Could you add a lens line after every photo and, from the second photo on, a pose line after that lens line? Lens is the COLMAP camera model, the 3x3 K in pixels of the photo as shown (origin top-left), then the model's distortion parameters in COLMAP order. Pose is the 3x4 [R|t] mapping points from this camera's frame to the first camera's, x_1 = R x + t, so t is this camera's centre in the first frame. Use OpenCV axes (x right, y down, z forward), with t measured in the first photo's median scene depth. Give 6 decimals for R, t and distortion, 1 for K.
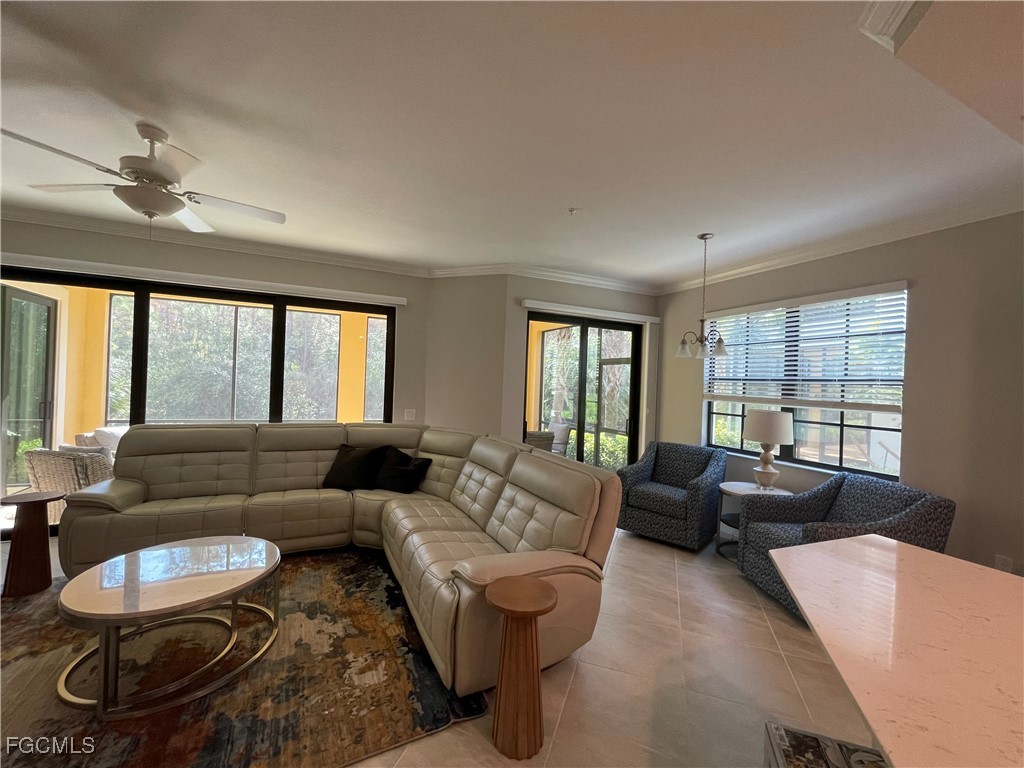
lens RADIAL K [[416.4, 0, 511.6], [0, 416.4, 385.0], [0, 0, 1]] dist [0.000358, 0.000264]
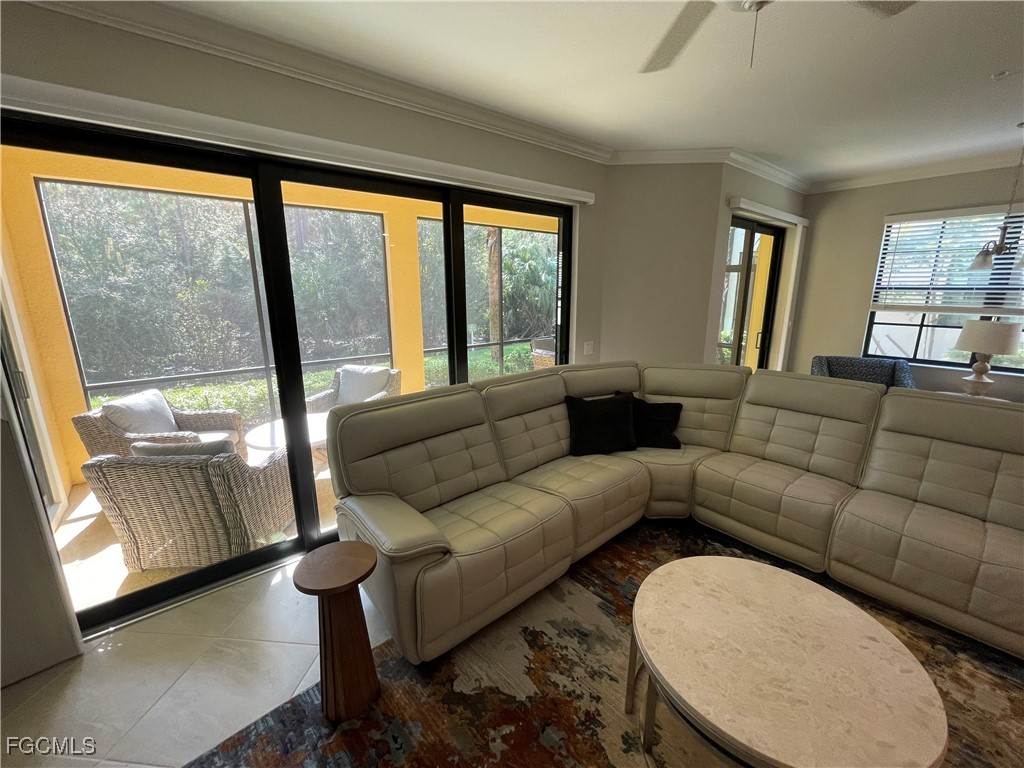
lens RADIAL K [[416.4, 0, 509.4], [0, 416.4, 382.2], [0, 0, 1]] dist [0.000358, 0.000264]
pose [[0.964507, -0.095954, 0.246007, -0.659156], [0.038151, 0.972502, 0.229746, -0.061815], [-0.261287, -0.212207, 0.941646, 0.286688]]
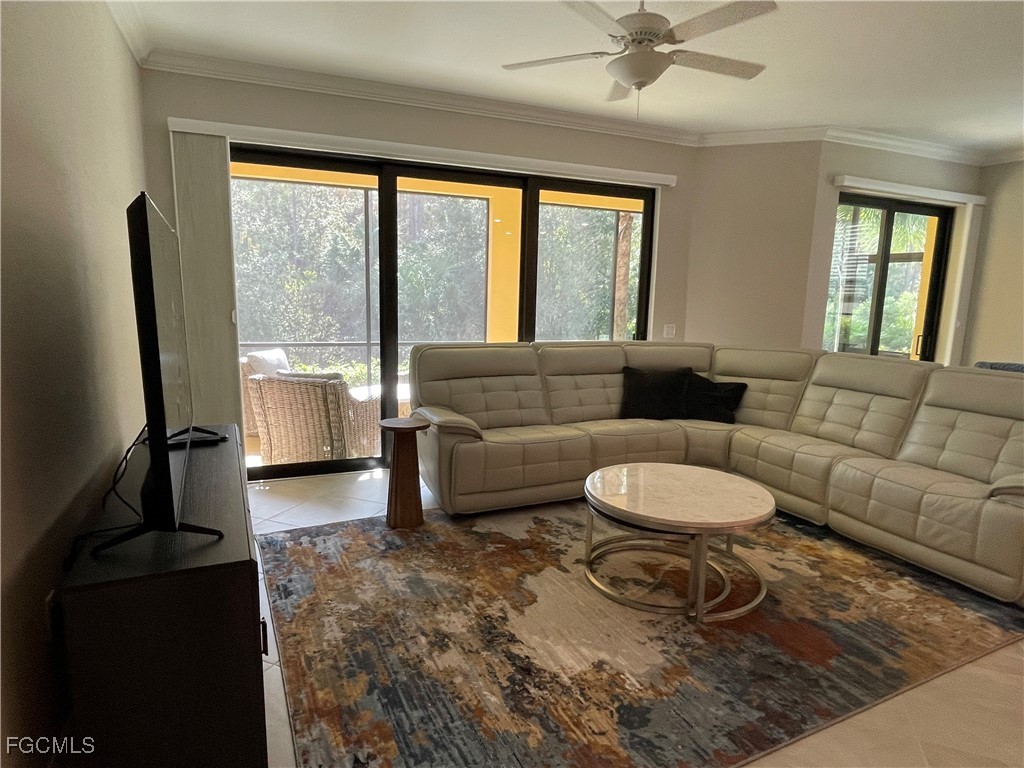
lens RADIAL K [[599.2, 0, 513.9], [0, 599.2, 389.0], [0, 0, 1]] dist [0.006655, -0.000521]
pose [[0.999774, -0.007482, -0.019893, -0.566947], [0.010448, 0.988100, 0.153459, 0.003354], [0.018508, -0.153632, 0.987955, -0.153015]]
